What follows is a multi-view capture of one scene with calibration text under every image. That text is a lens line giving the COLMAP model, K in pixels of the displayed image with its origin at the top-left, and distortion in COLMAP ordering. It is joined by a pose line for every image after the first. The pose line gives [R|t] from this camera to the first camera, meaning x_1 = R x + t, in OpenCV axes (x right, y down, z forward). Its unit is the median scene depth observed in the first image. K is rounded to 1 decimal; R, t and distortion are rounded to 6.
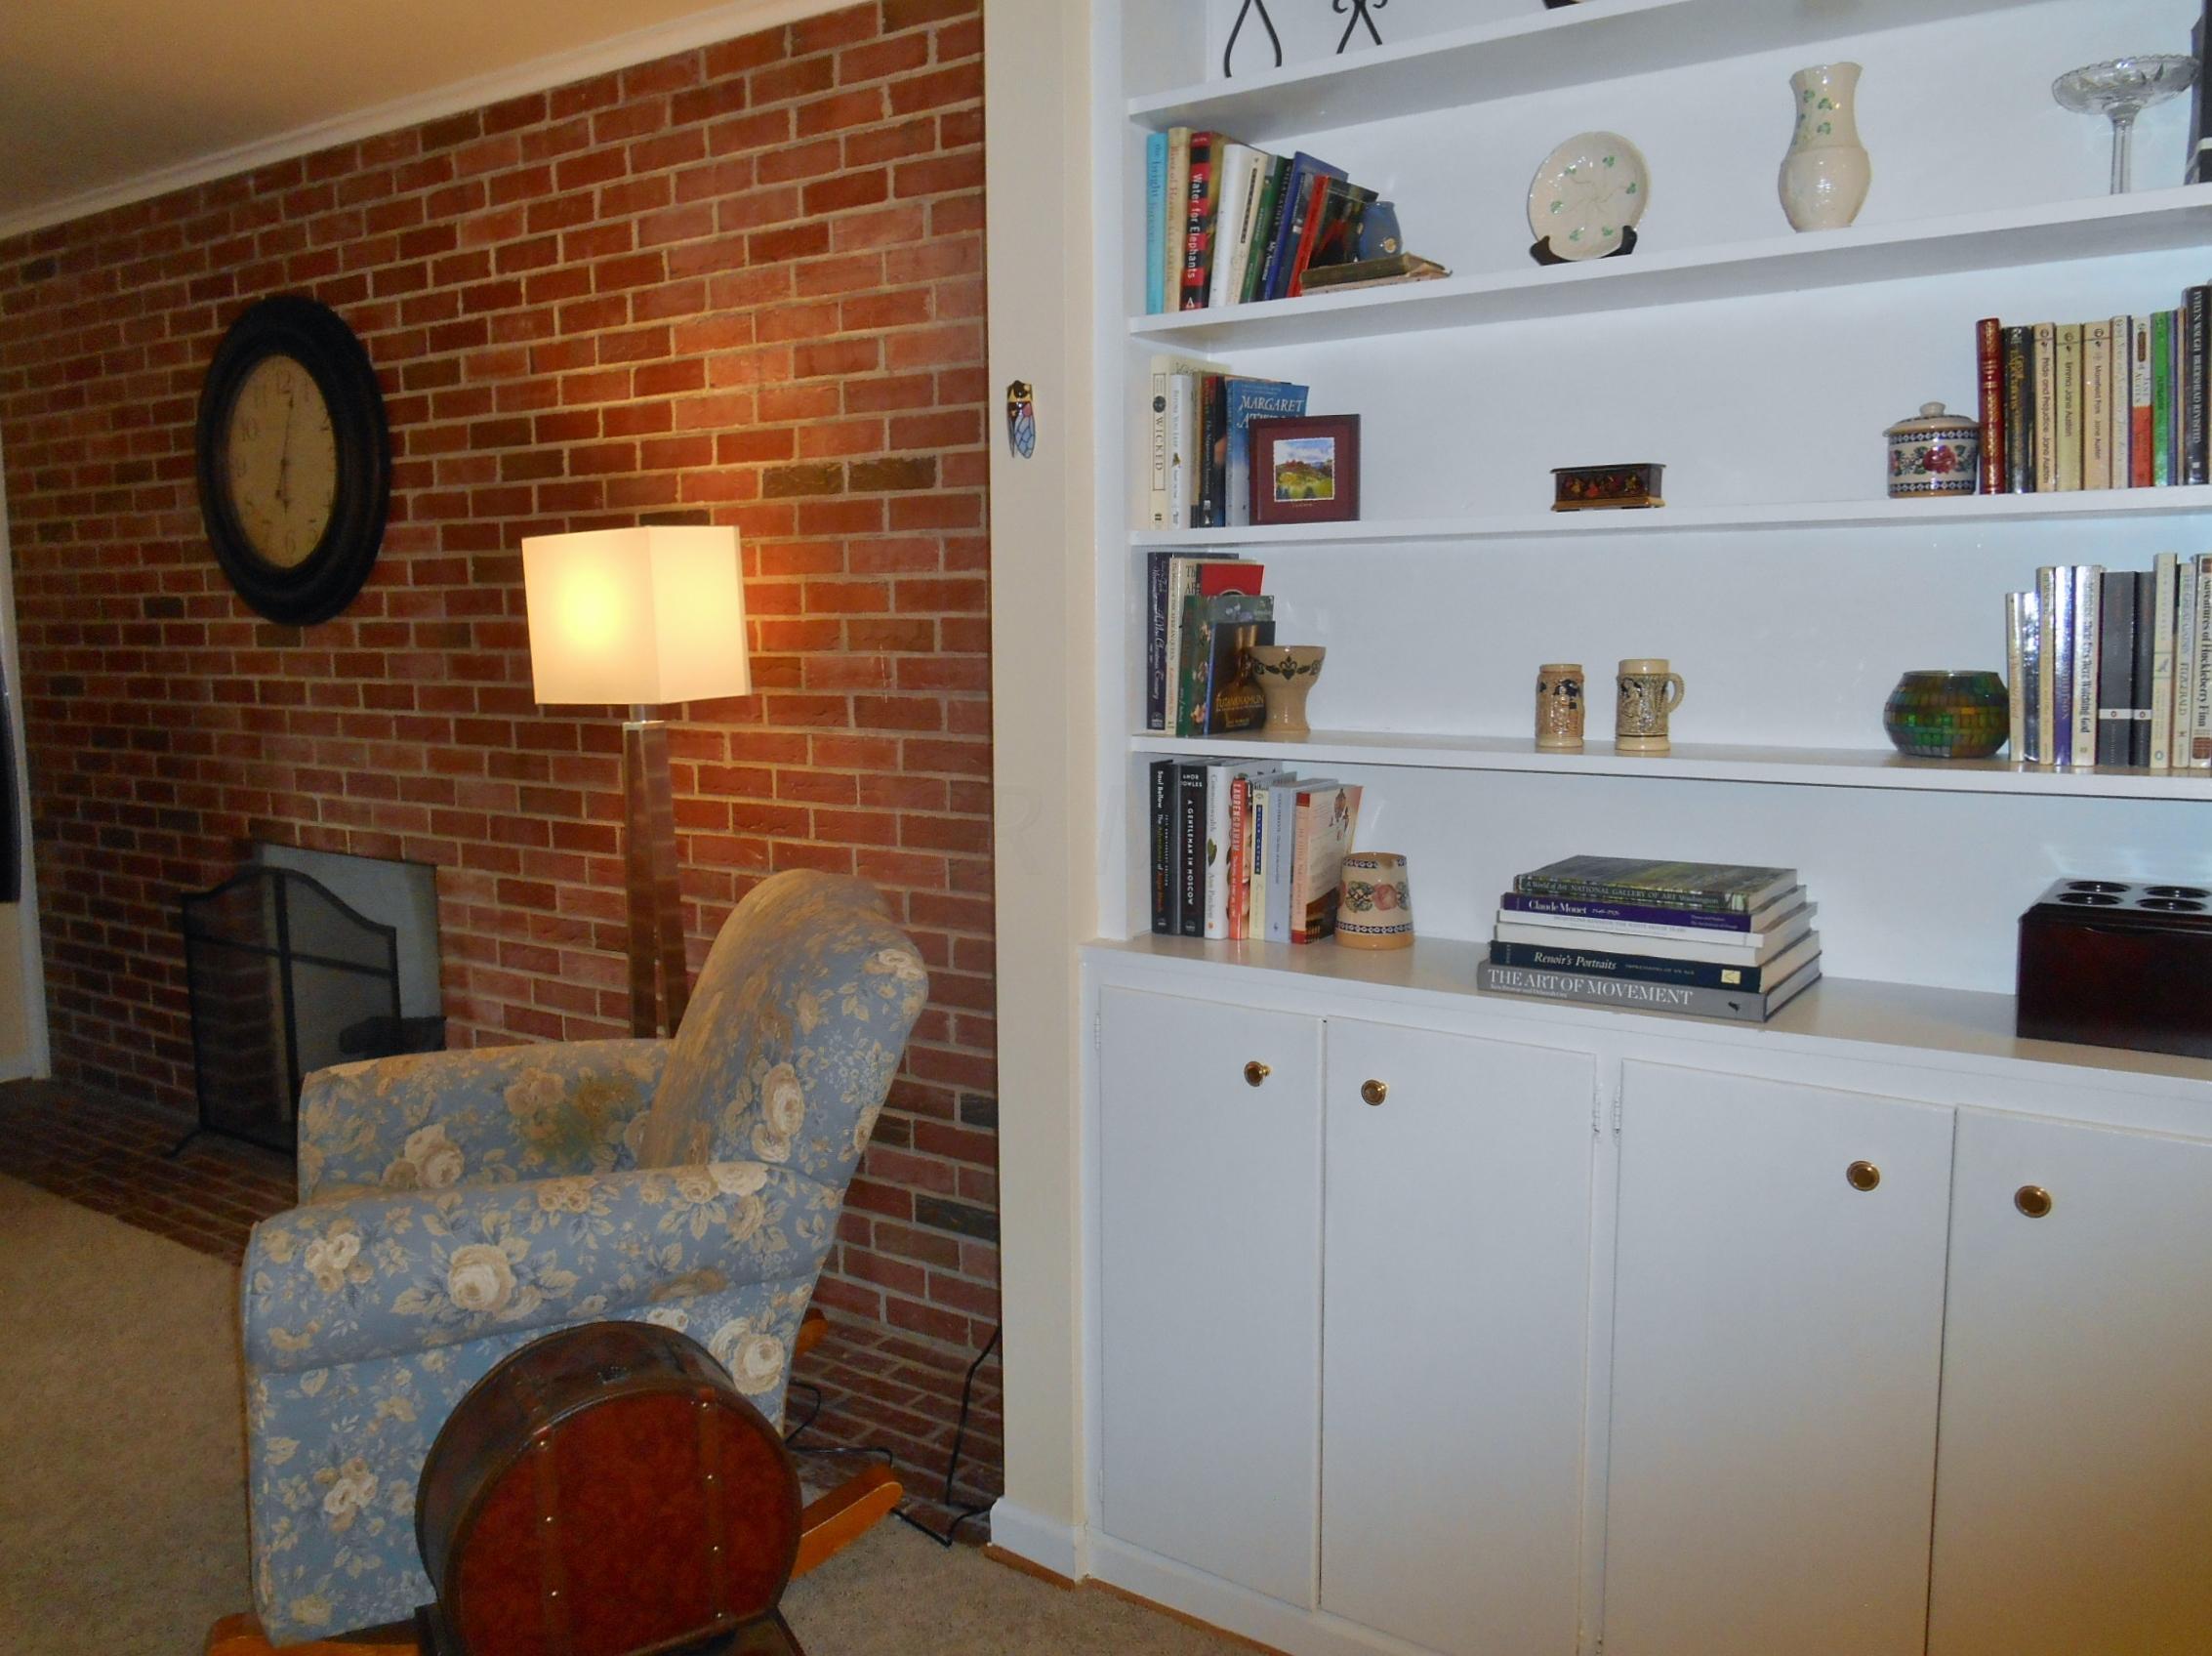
lens RADIAL K [[1732.9, 0, 1089.1], [0, 1732.9, 822.1], [0, 0, 1]] dist [-0.015484, 0.007641]
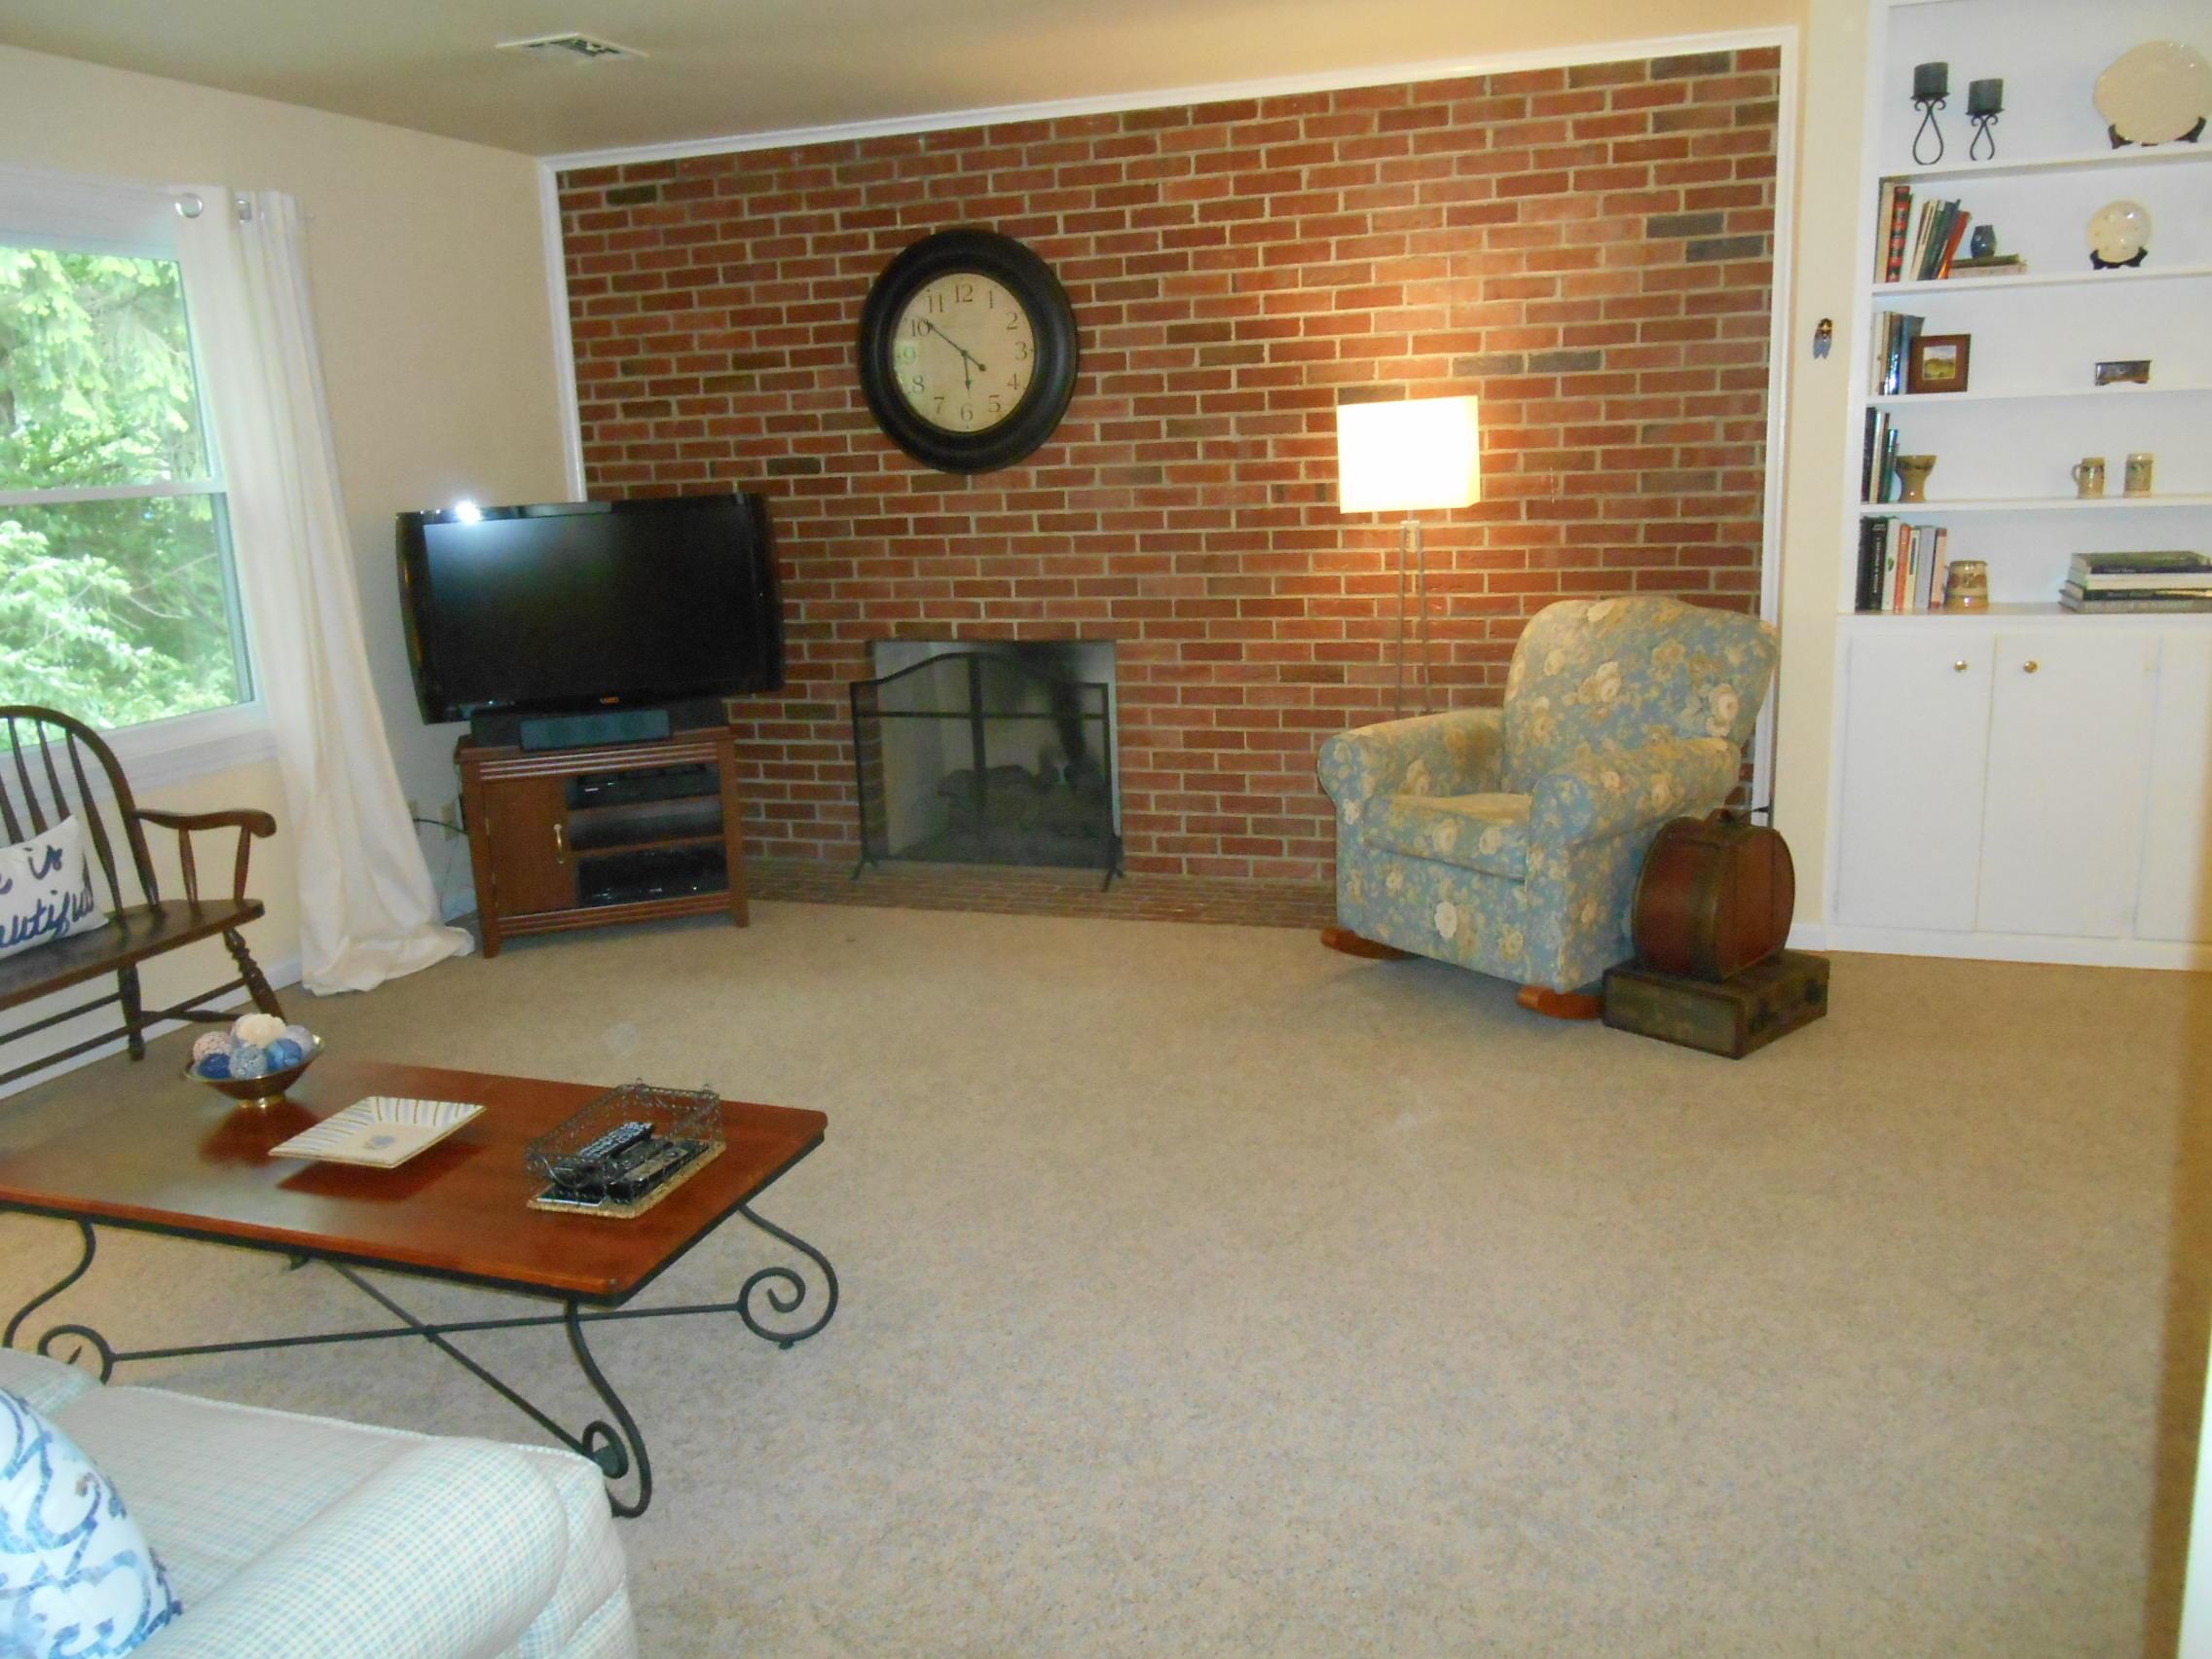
lens RADIAL K [[1732.7, 0, 1089.1], [0, 1732.7, 823.6], [0, 0, 1]] dist [-0.015484, 0.007641]
pose [[0.962029, -0.089003, 0.258028, -0.890053], [0.065454, 0.992984, 0.098477, 0.038141], [-0.264983, -0.077849, 0.961105, -0.432674]]
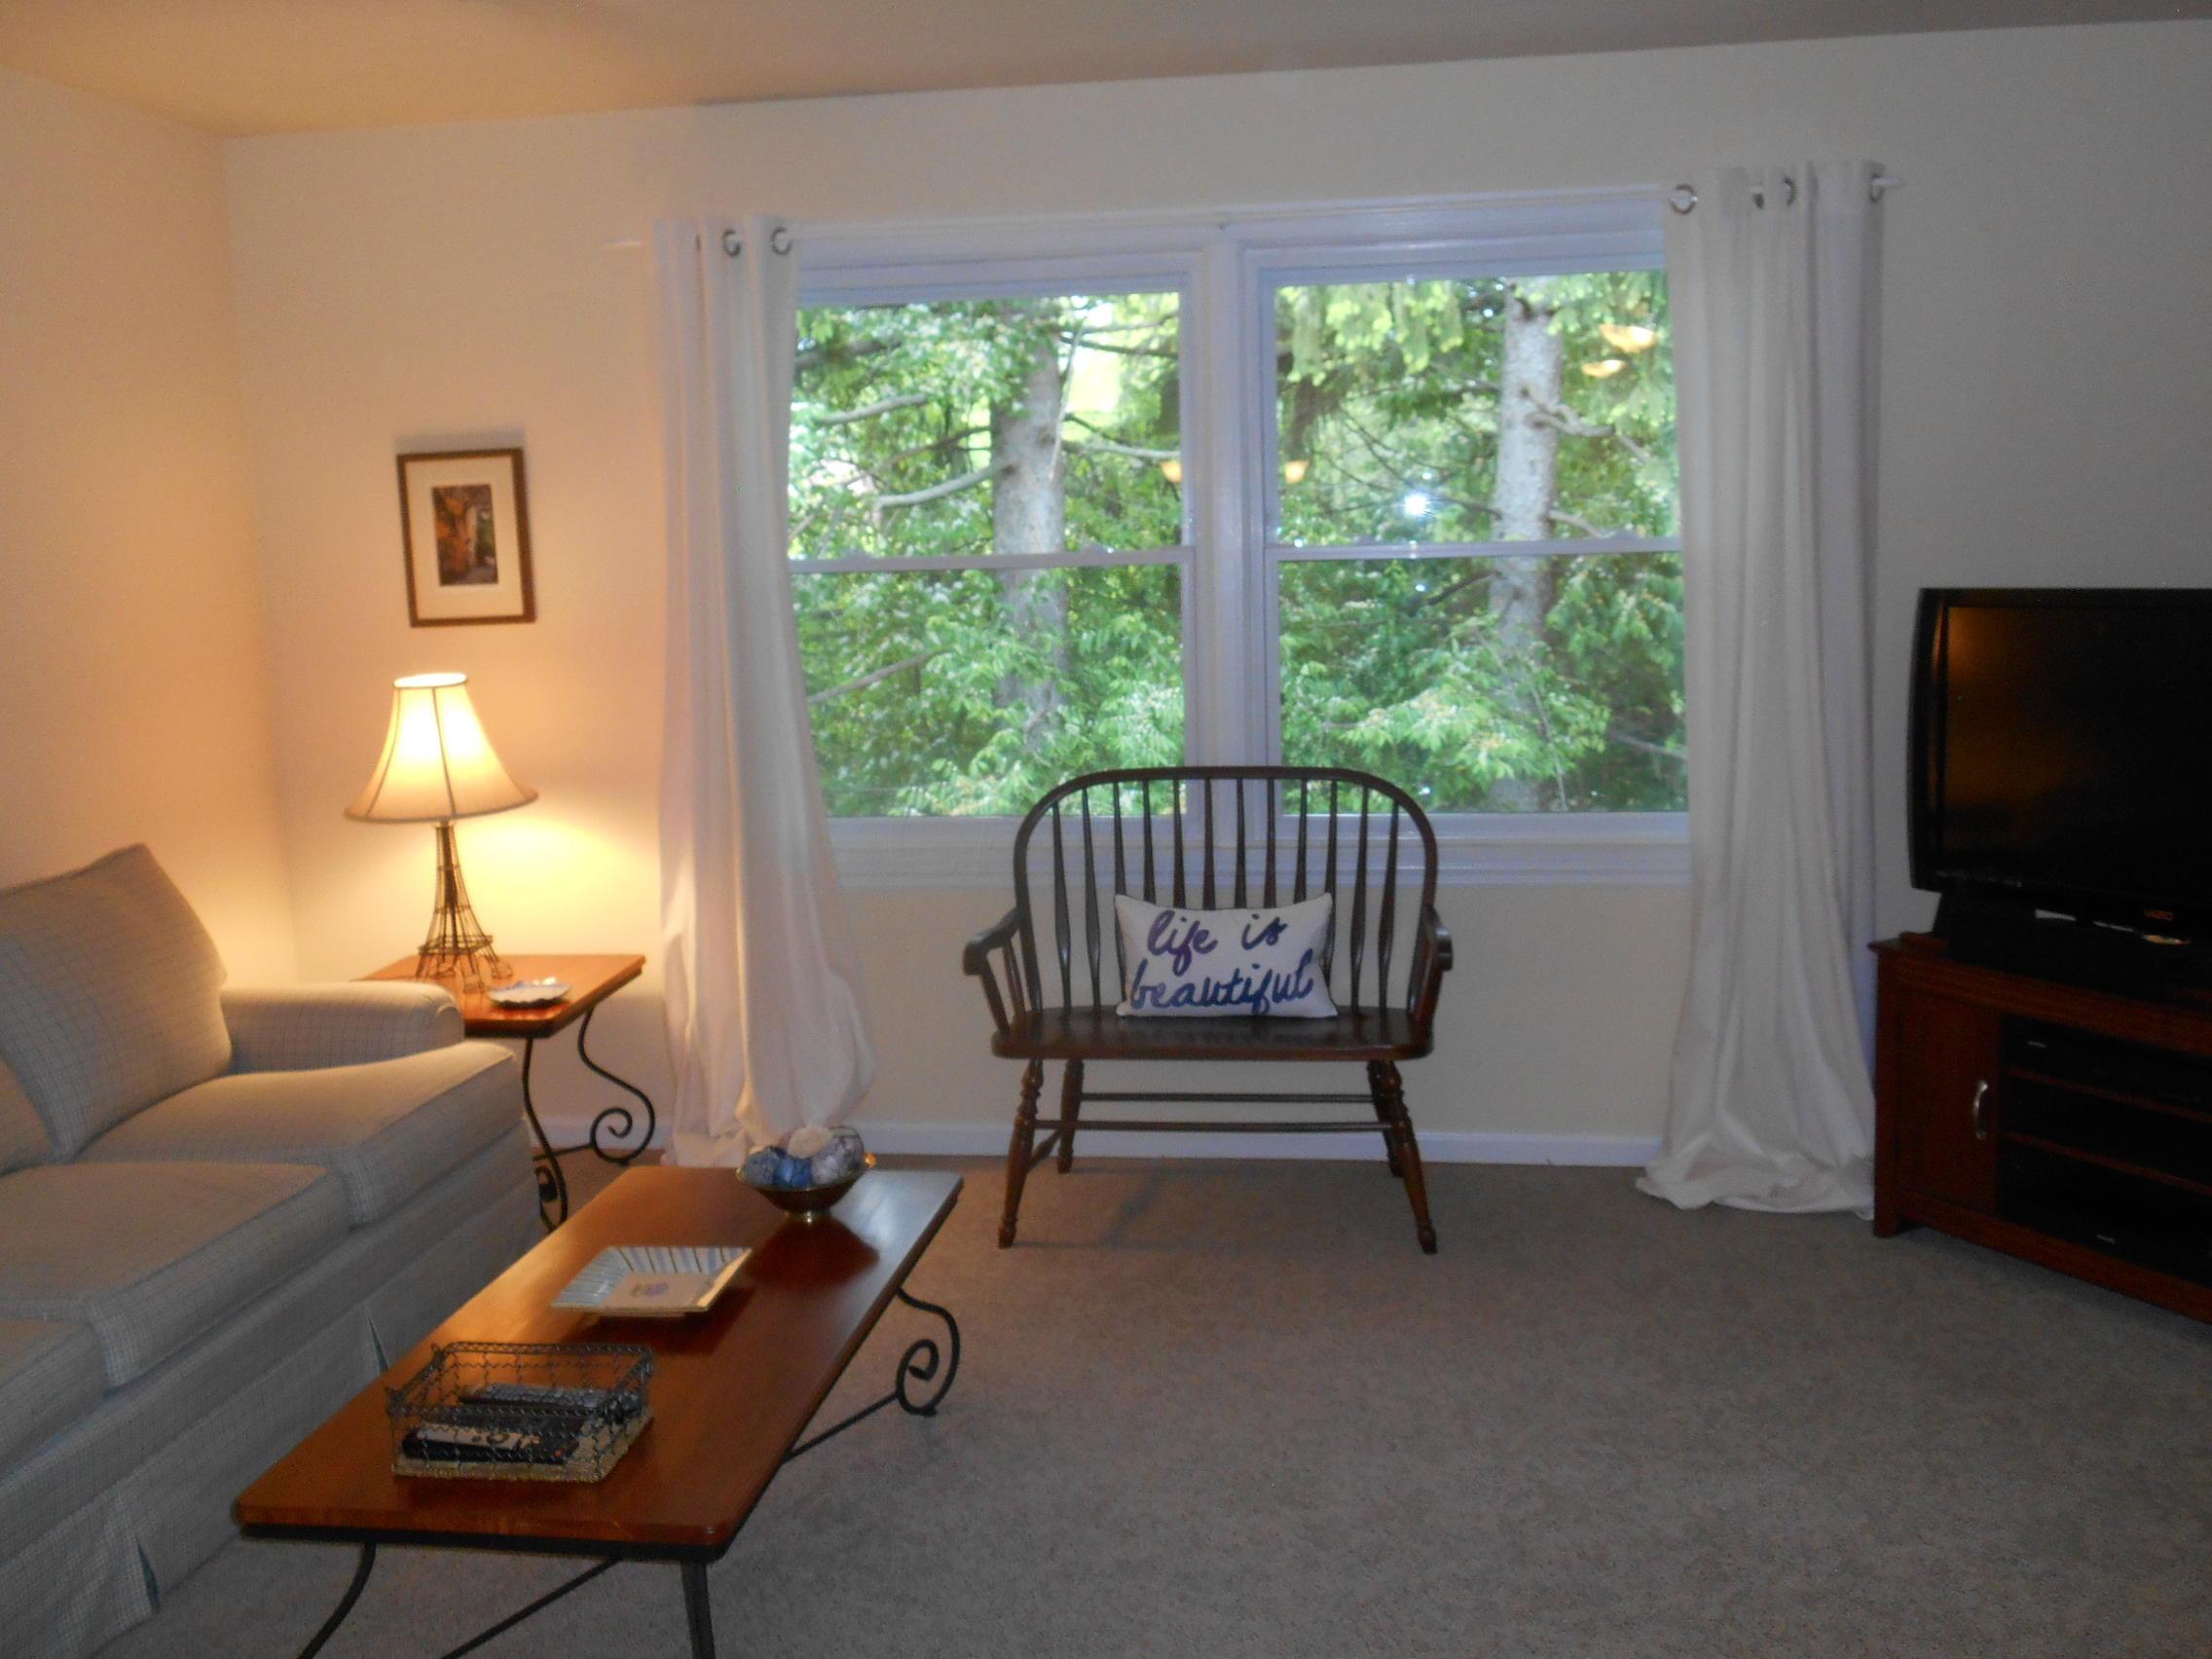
lens RADIAL K [[1970.2, 0, 1102.7], [0, 1970.2, 812.2], [0, 0, 1]] dist [-0.023997, 0.003787]
pose [[0.446824, 0.117531, -0.886868, -0.219983], [-0.082787, 0.992511, 0.089821, -0.047618], [0.890783, 0.033287, 0.453207, 0.190470]]
